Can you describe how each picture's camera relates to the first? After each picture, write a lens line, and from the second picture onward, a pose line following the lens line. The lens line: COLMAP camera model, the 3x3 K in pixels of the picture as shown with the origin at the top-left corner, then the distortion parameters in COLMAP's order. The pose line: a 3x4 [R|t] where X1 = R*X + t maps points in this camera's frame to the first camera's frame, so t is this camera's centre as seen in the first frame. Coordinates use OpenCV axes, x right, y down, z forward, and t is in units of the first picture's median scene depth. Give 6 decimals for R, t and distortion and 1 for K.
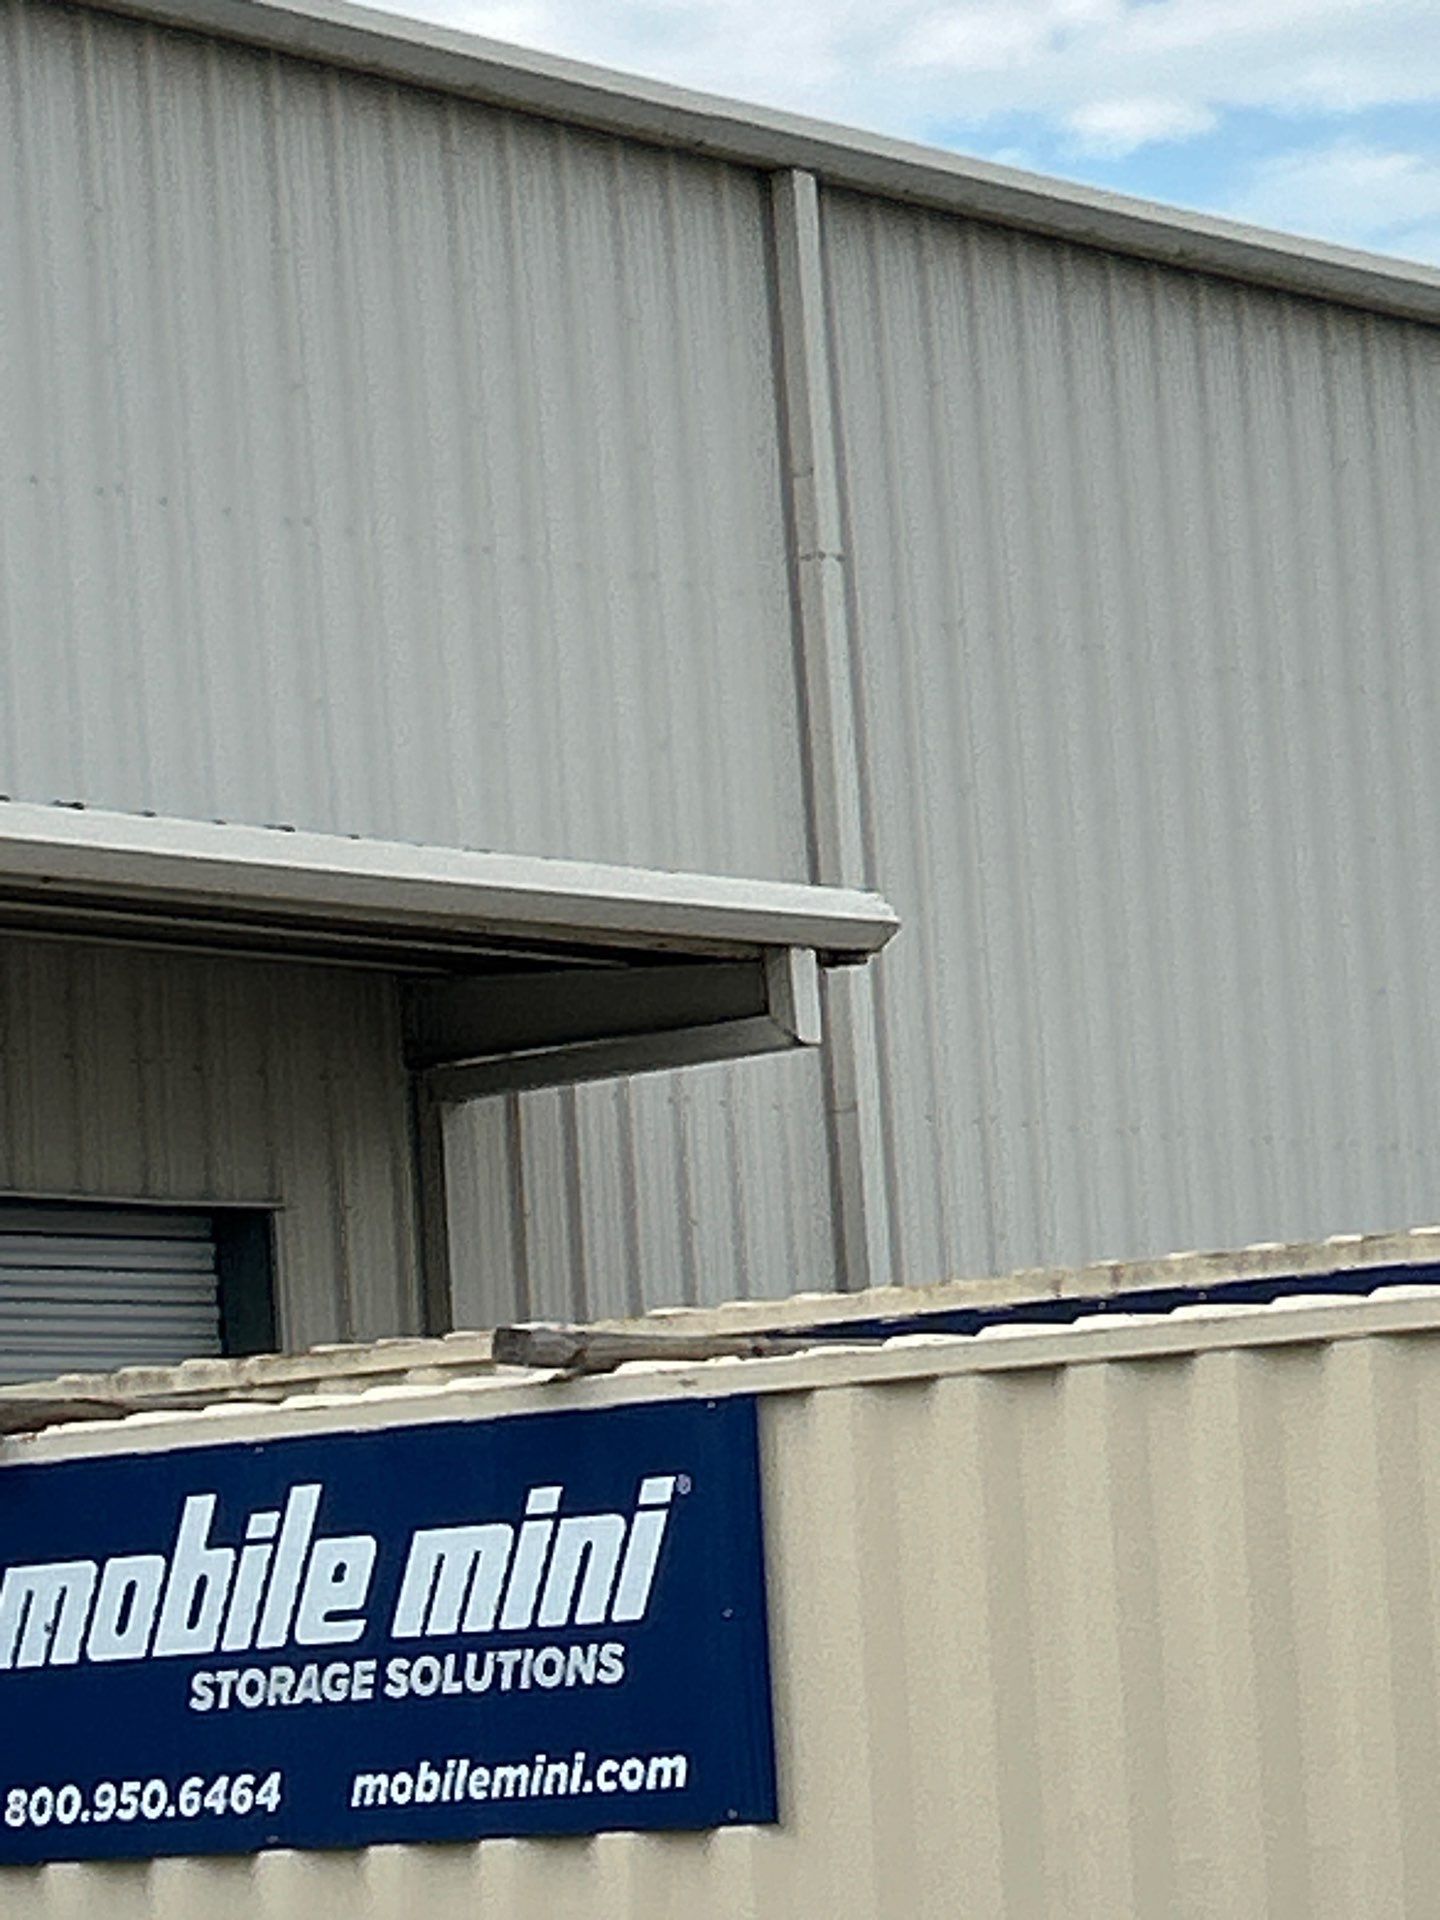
lens RADIAL K [[7706.2, 0, 720.0], [0, 7706.2, 960.0], [0, 0, 1]] dist [0.239951, 12.649839]
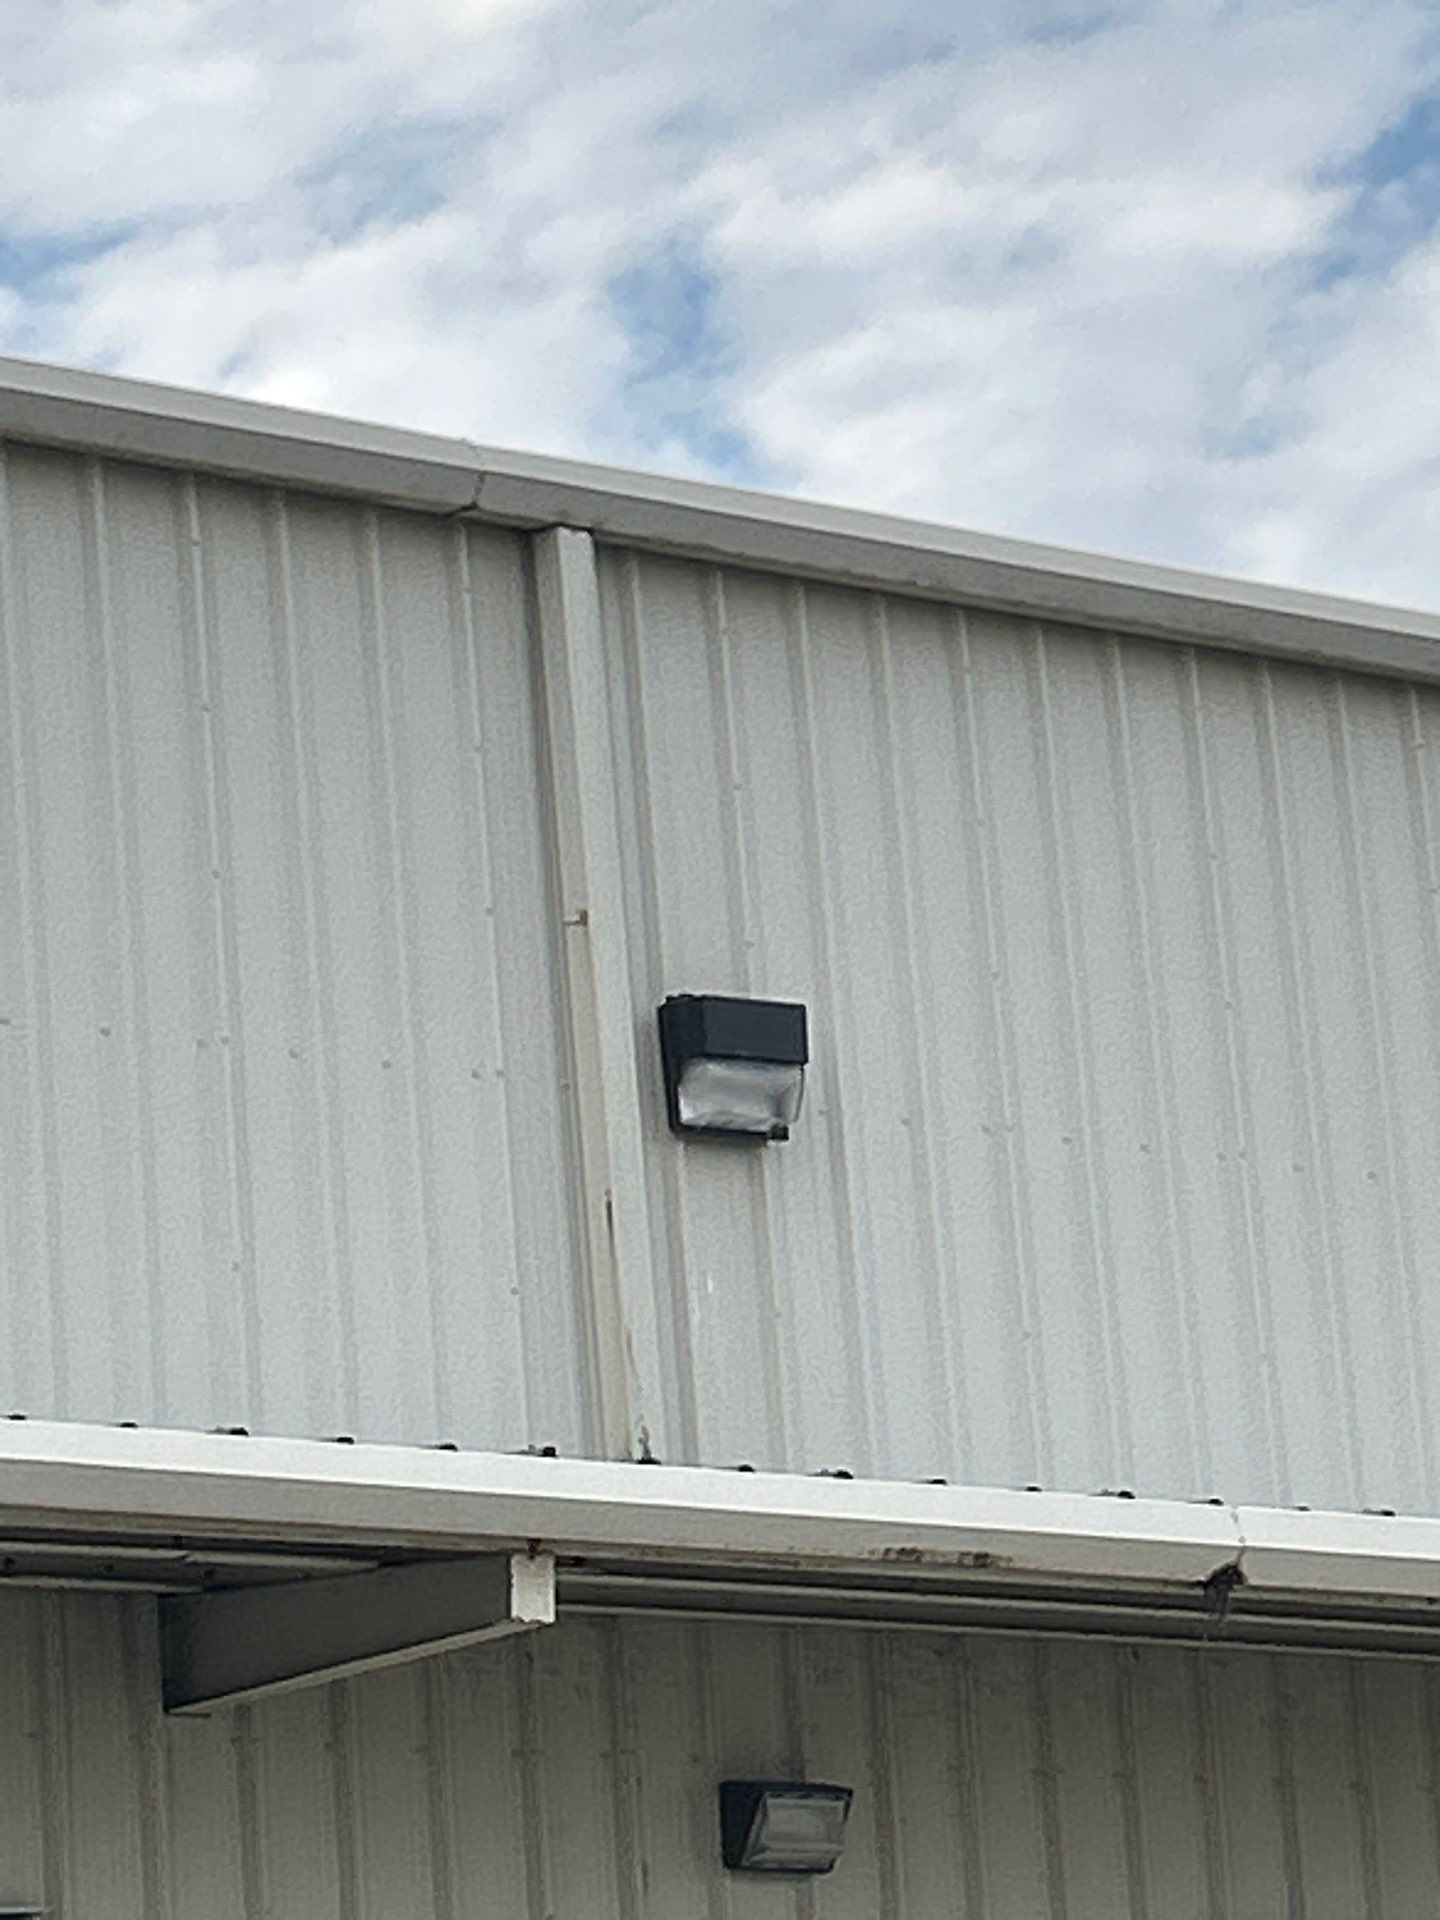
lens RADIAL K [[7706.2, 0, 720.0], [0, 7706.2, 960.0], [0, 0, 1]] dist [0.239951, 12.649839]
pose [[0.974134, -0.050789, -0.220189, 0.174258], [0.029283, 0.994571, -0.099857, 0.016236], [0.224065, 0.090826, 0.970333, 0.237078]]
